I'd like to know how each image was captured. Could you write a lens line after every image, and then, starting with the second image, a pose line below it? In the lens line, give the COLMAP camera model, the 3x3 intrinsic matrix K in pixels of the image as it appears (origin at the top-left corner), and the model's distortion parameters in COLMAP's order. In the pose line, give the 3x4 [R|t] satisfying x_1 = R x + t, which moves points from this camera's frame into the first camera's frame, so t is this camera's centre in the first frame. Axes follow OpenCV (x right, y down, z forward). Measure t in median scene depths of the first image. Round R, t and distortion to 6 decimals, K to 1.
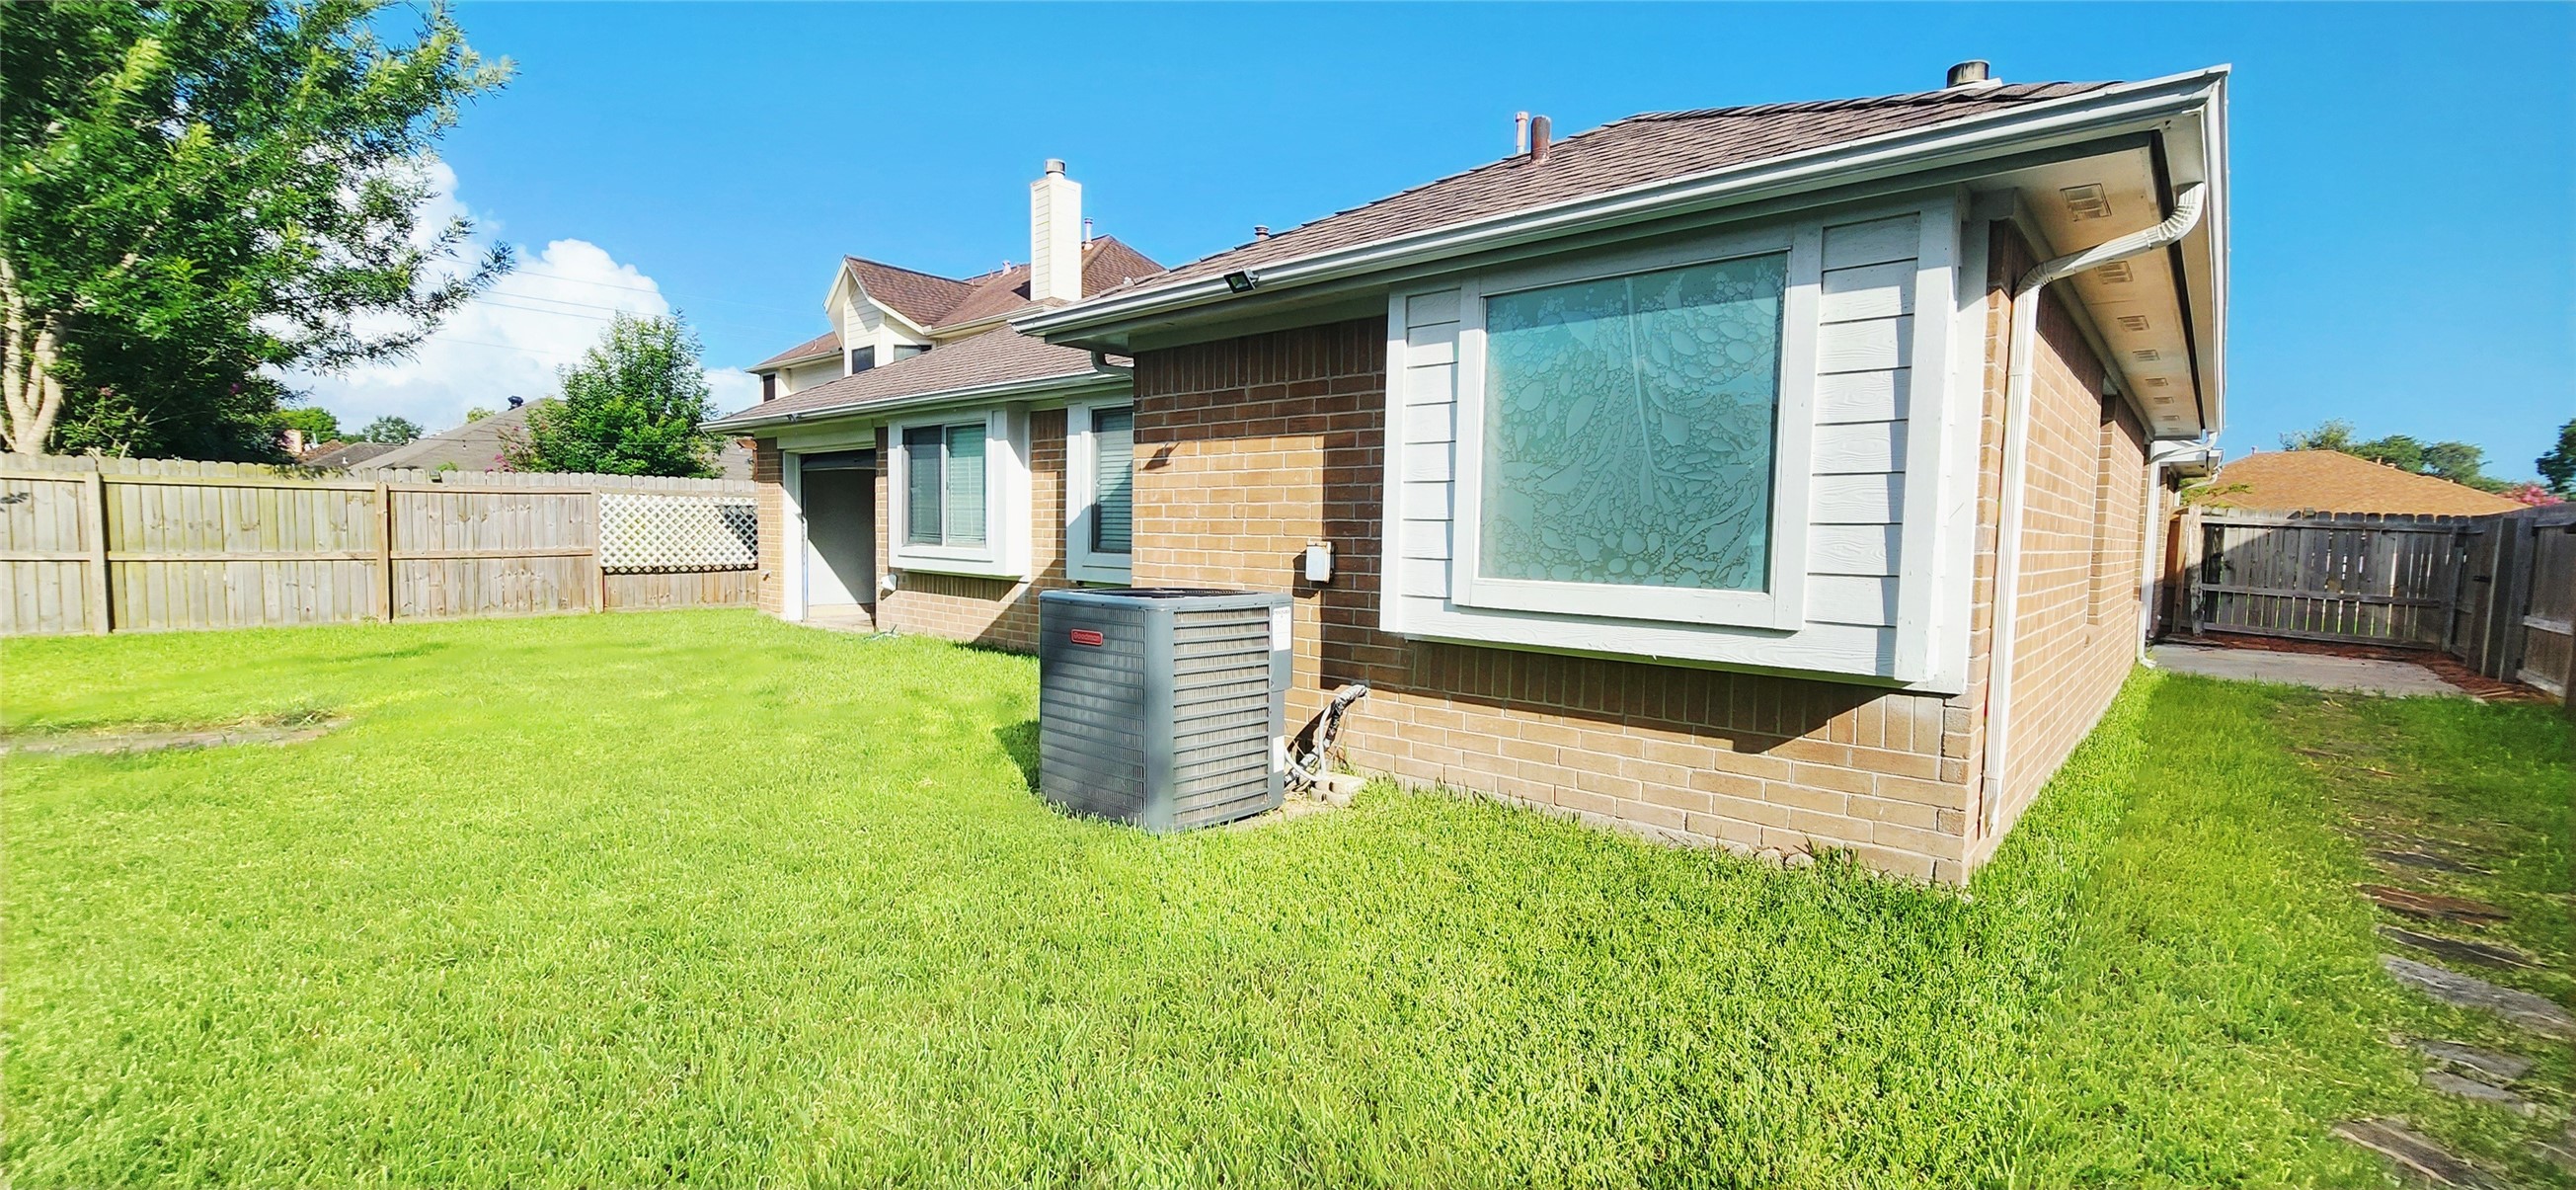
lens RADIAL K [[1056.3, 0, 1277.2], [0, 1056.3, 597.9], [0, 0, 1]] dist [-0.007839, -0.000037]
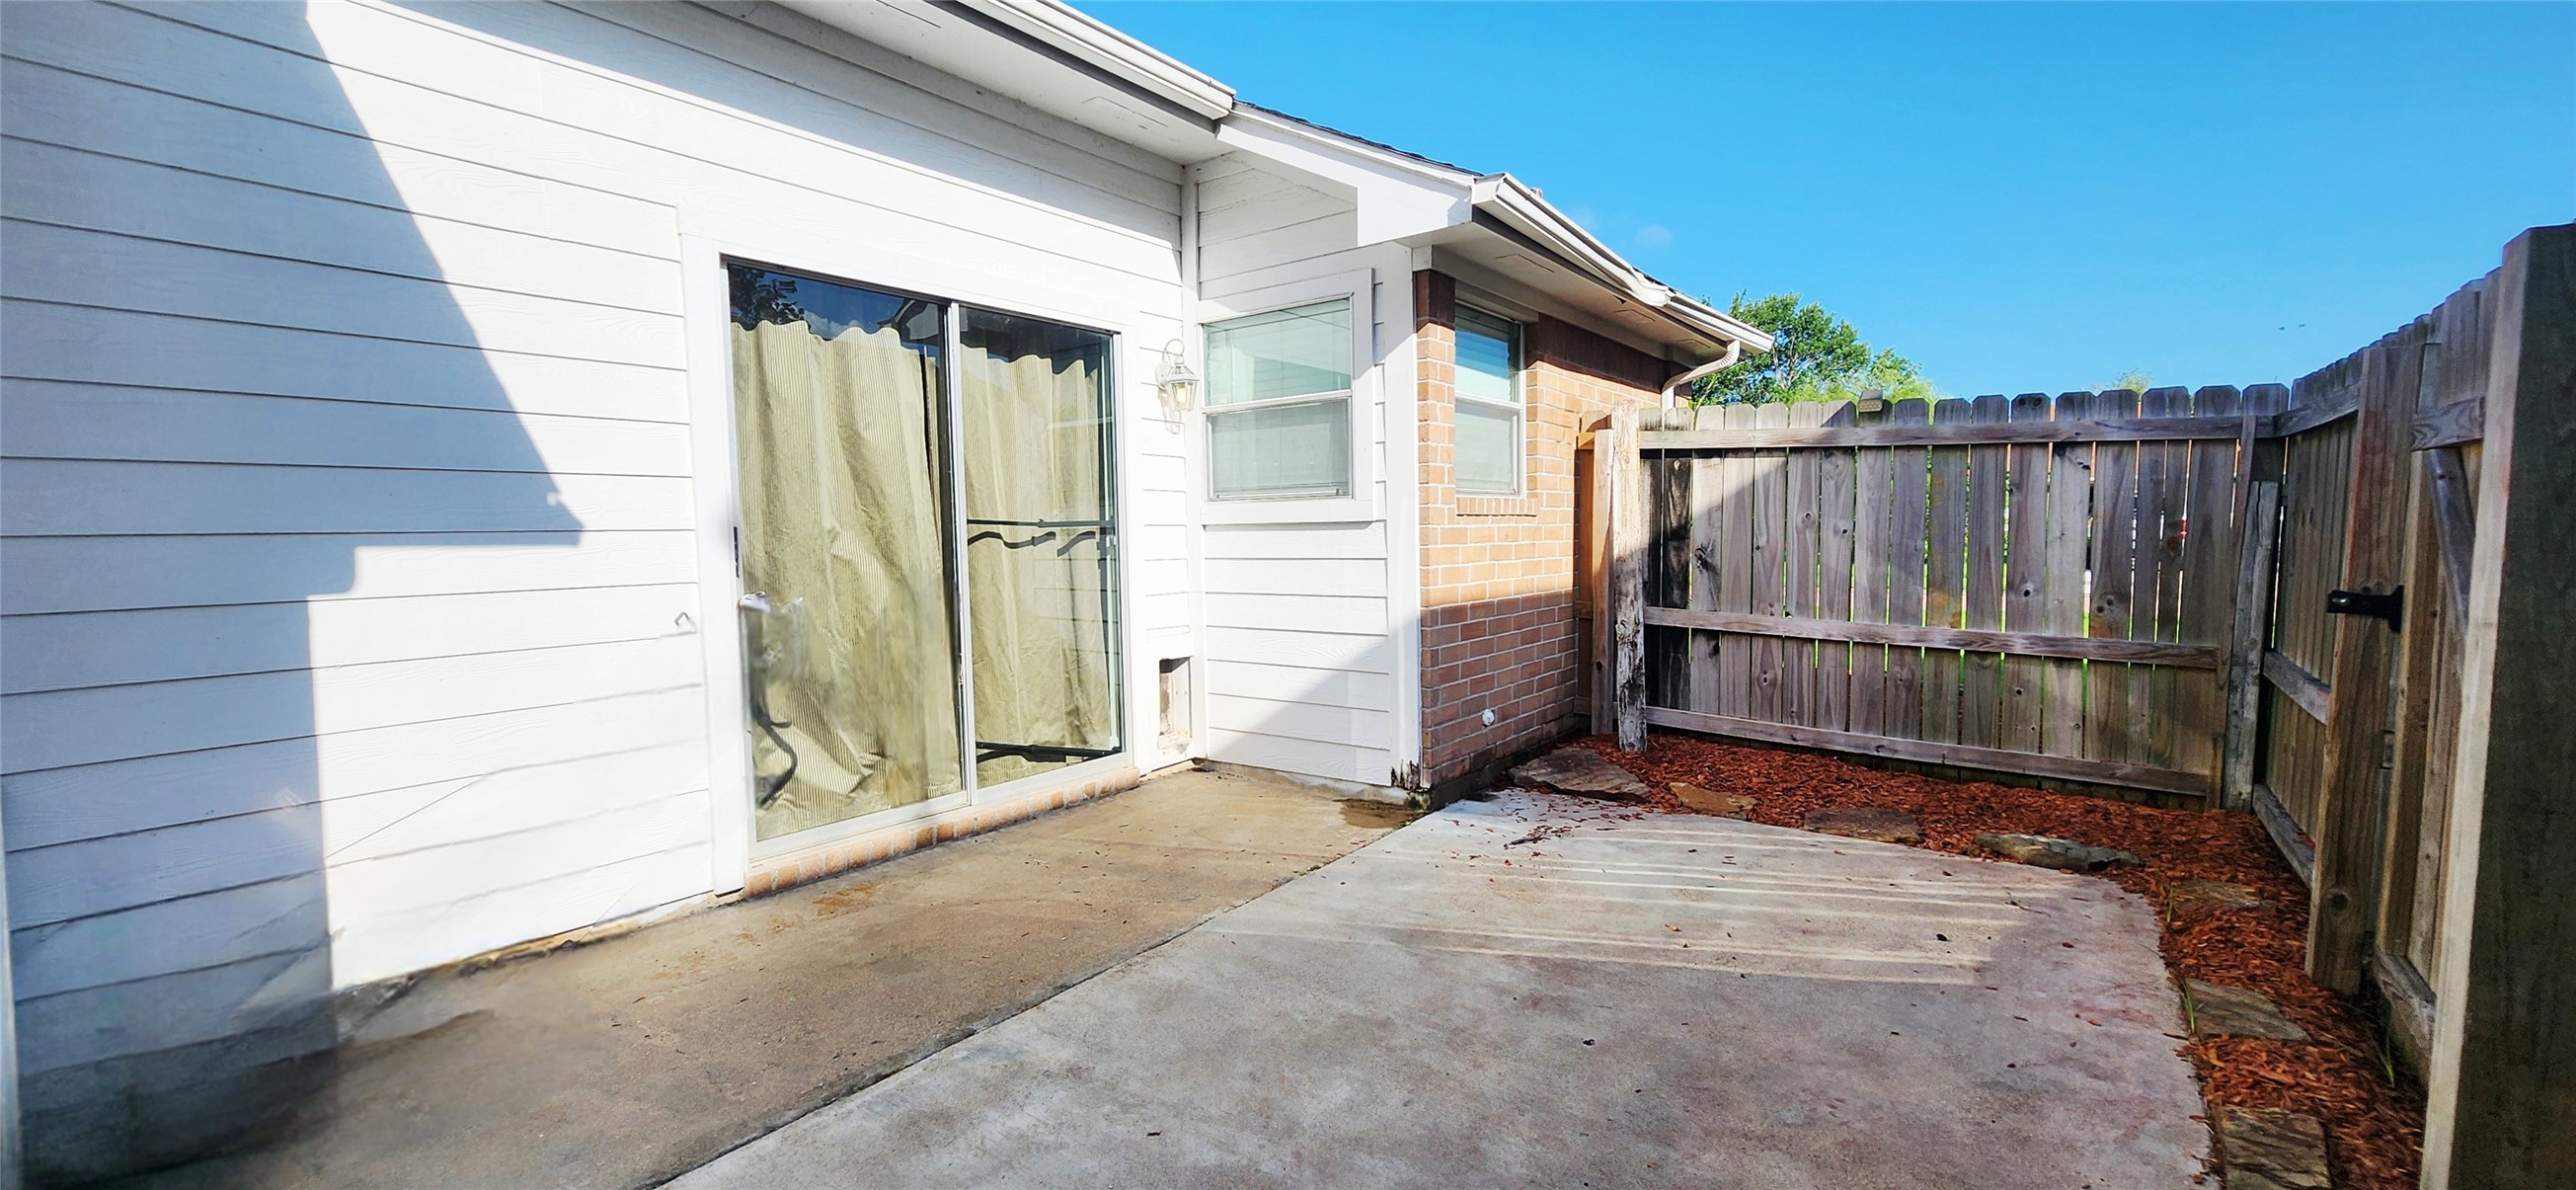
lens RADIAL K [[1056.3, 0, 1269.6], [0, 1056.3, 591.3], [0, 0, 1]] dist [-0.007839, -0.000037]
pose [[0.995127, -0.042229, 0.089097, 1.056808], [0.042676, 0.999084, -0.003119, -0.035842], [-0.088884, 0.006906, 0.996018, 0.937473]]
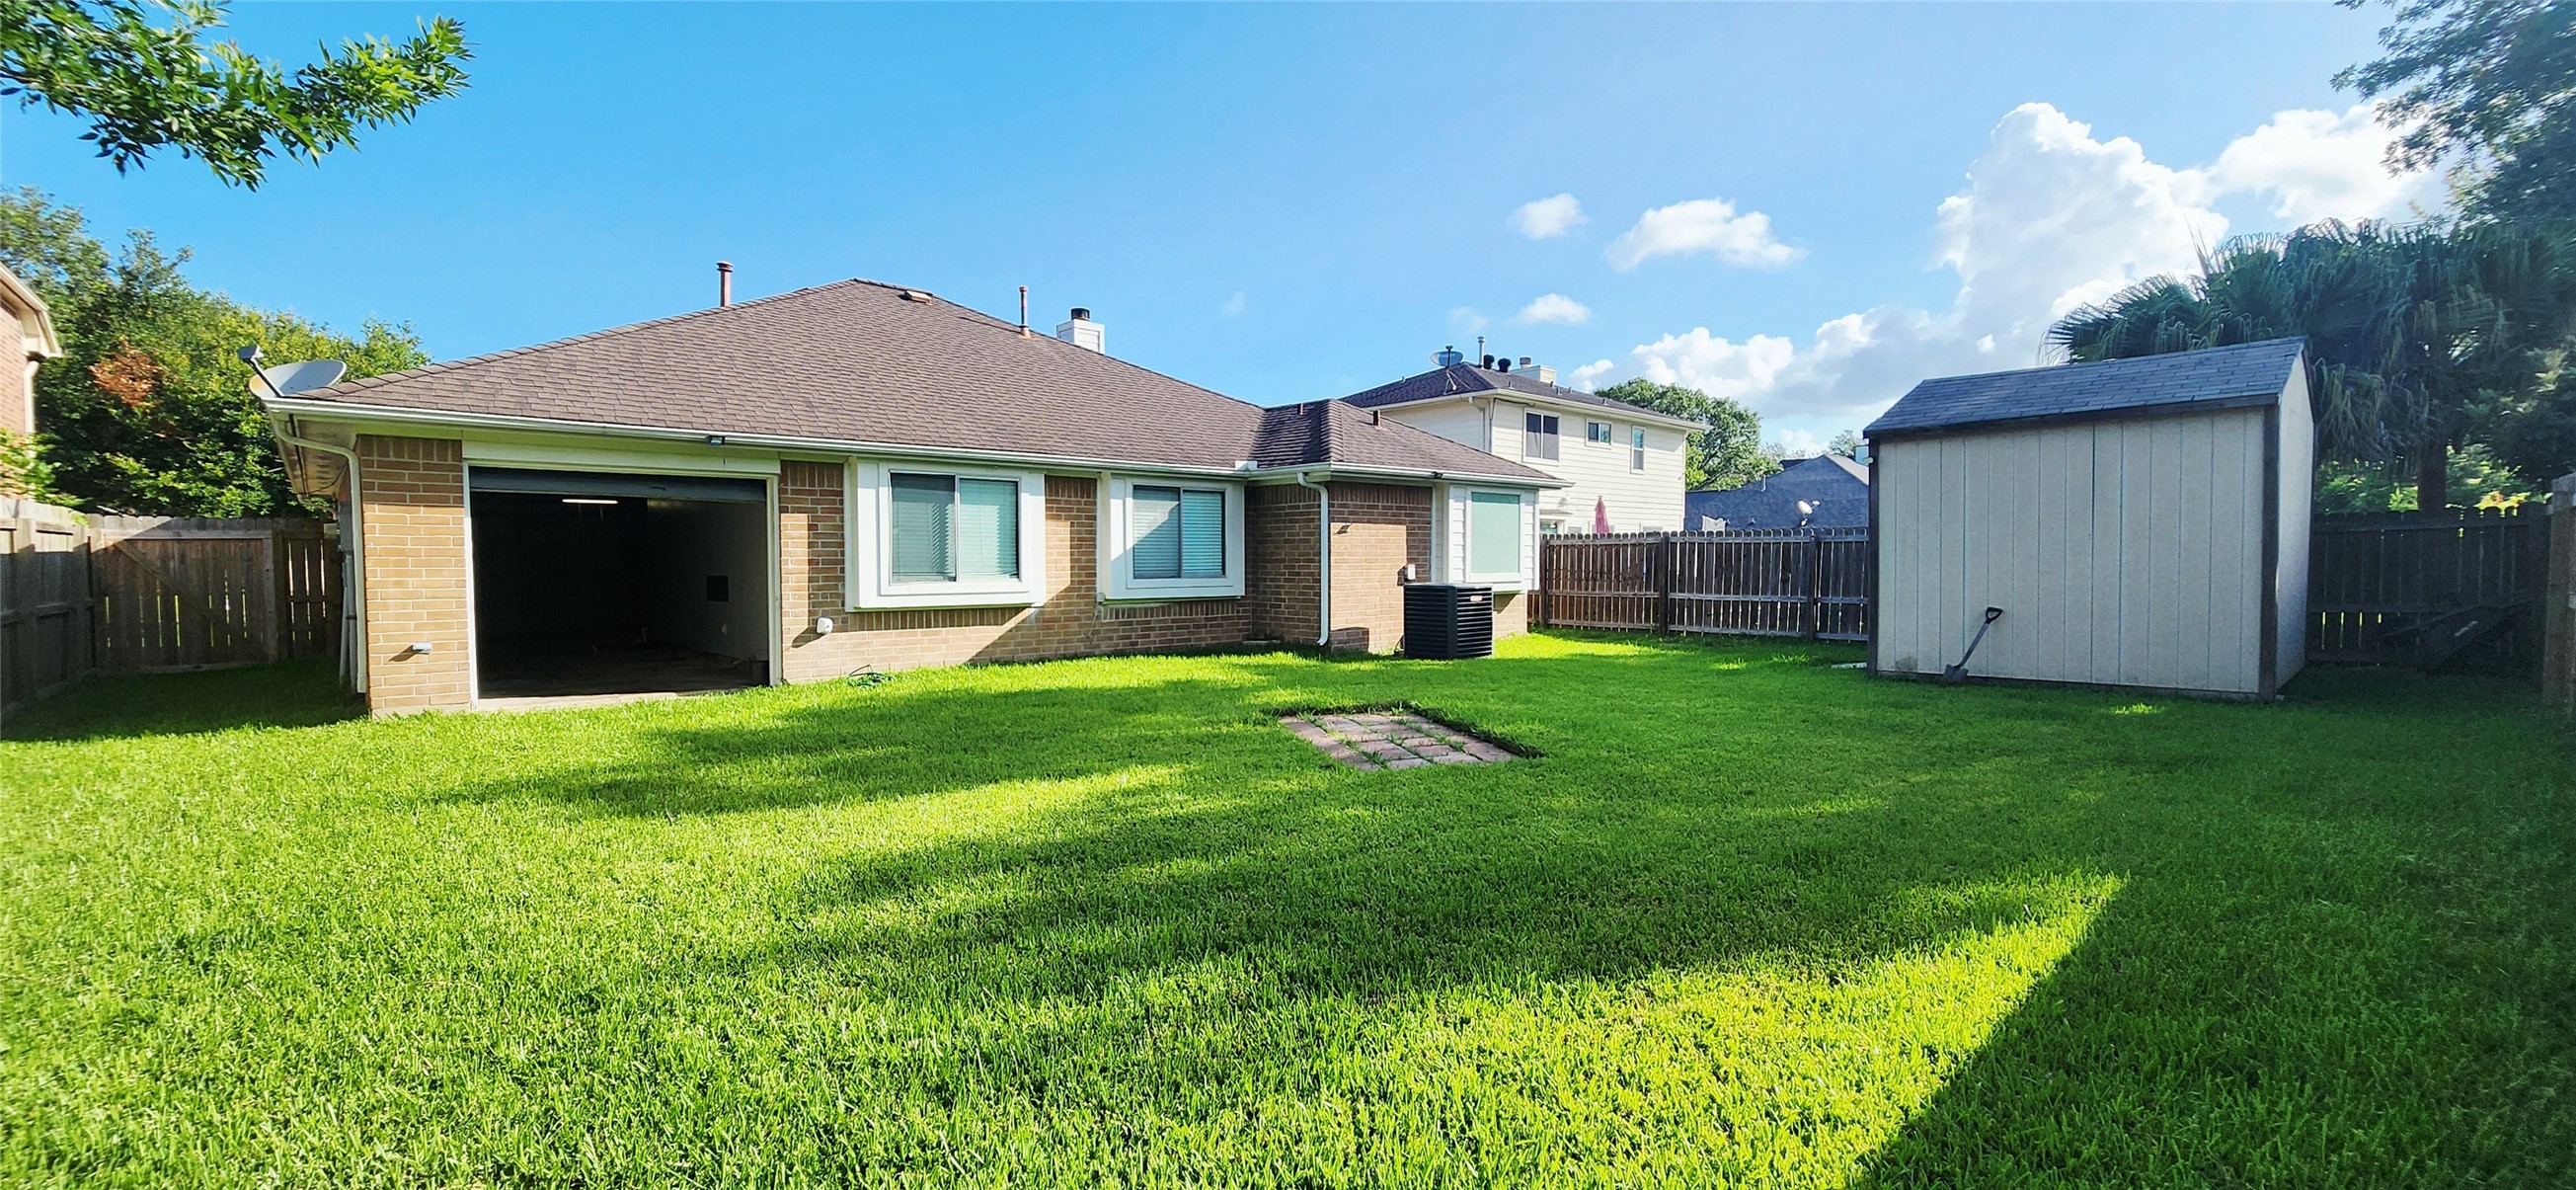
lens RADIAL K [[1056.3, 0, 1281.4], [0, 1056.3, 598.9], [0, 0, 1]] dist [-0.007839, -0.000037]
pose [[0.121647, -0.048459, 0.991390, -1.448085], [0.070606, 0.996700, 0.040055, -0.052977], [-0.990059, 0.065125, 0.124667, 0.531986]]
